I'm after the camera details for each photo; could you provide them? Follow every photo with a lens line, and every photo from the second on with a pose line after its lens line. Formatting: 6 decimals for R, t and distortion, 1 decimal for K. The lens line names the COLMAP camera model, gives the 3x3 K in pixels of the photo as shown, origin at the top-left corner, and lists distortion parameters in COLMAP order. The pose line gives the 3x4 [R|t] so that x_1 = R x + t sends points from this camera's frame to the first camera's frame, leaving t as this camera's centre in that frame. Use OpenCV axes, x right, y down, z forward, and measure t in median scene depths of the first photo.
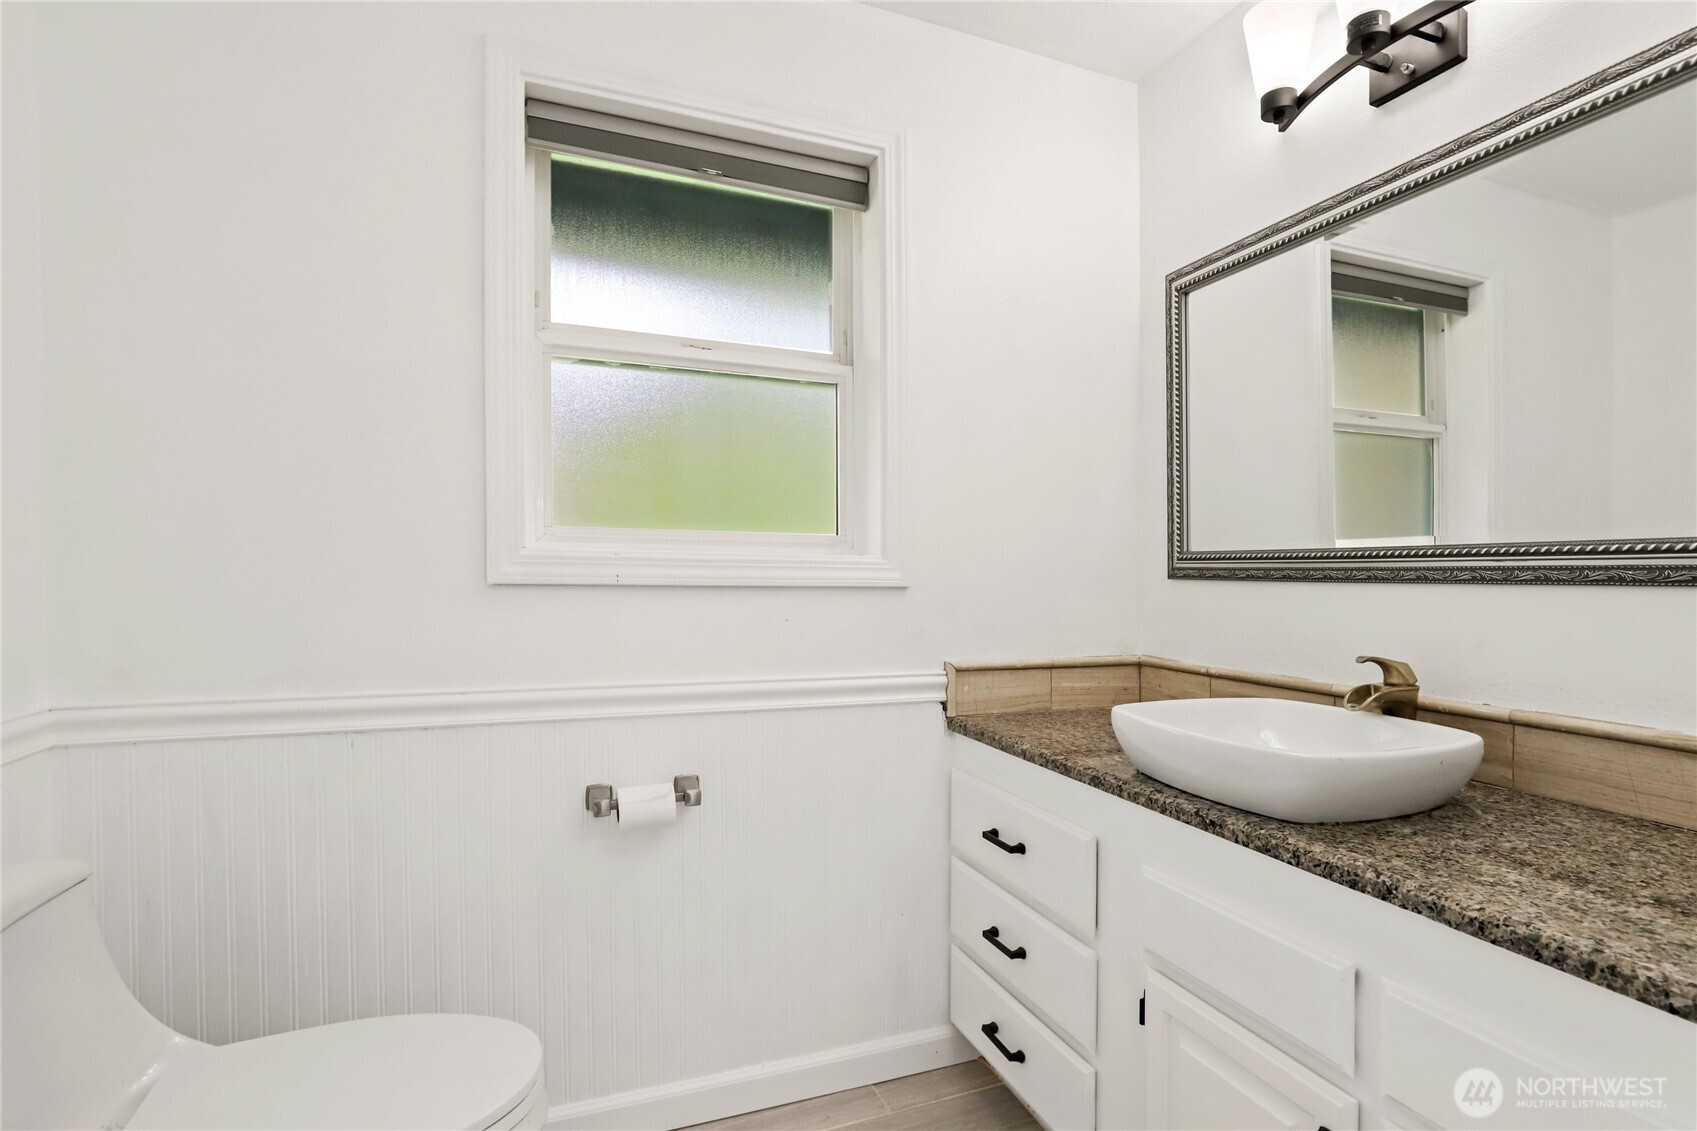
lens RADIAL K [[795.8, 0, 831.6], [0, 795.8, 597.5], [0, 0, 1]] dist [-0.019391, 0.003280]
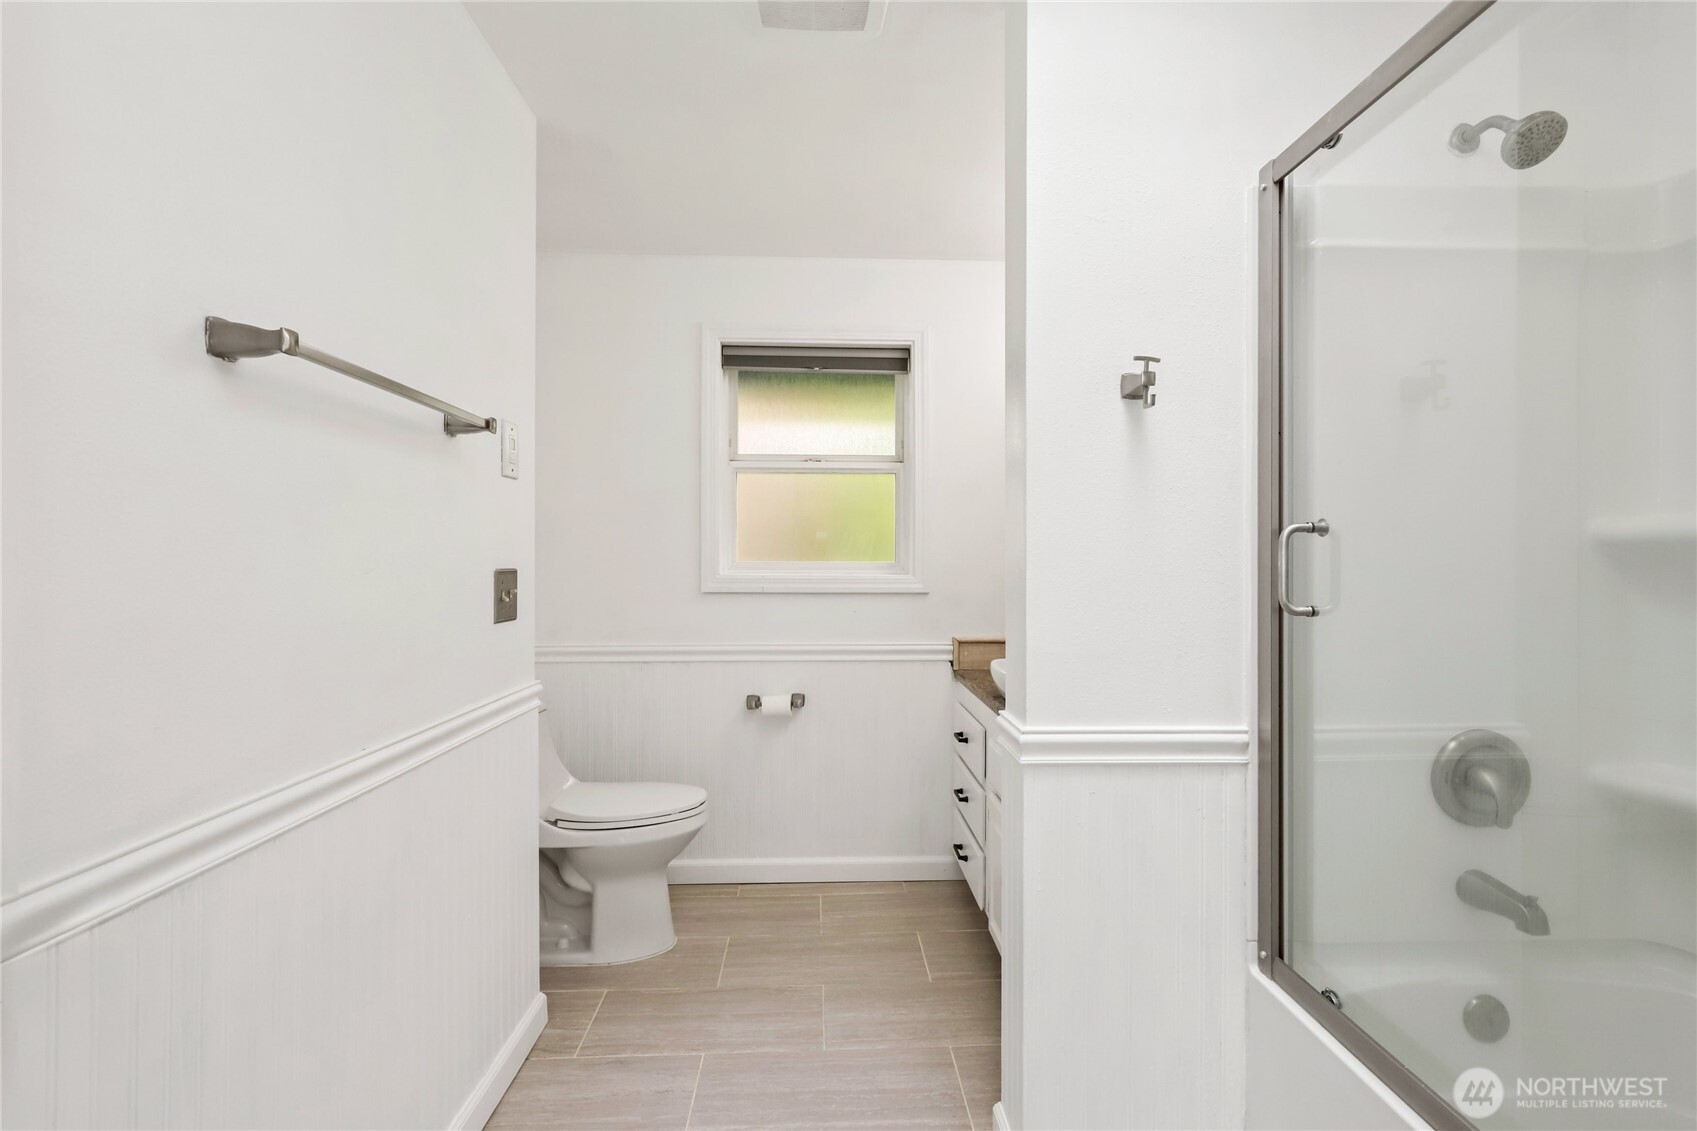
lens RADIAL K [[795.8, 0, 852.3], [0, 795.8, 567.9], [0, 0, 1]] dist [-0.019391, 0.003280]
pose [[0.943961, -0.011892, -0.329841, 0.535374], [0.000246, 0.999376, -0.035326, -0.006737], [0.330056, 0.033265, 0.943375, -0.707375]]
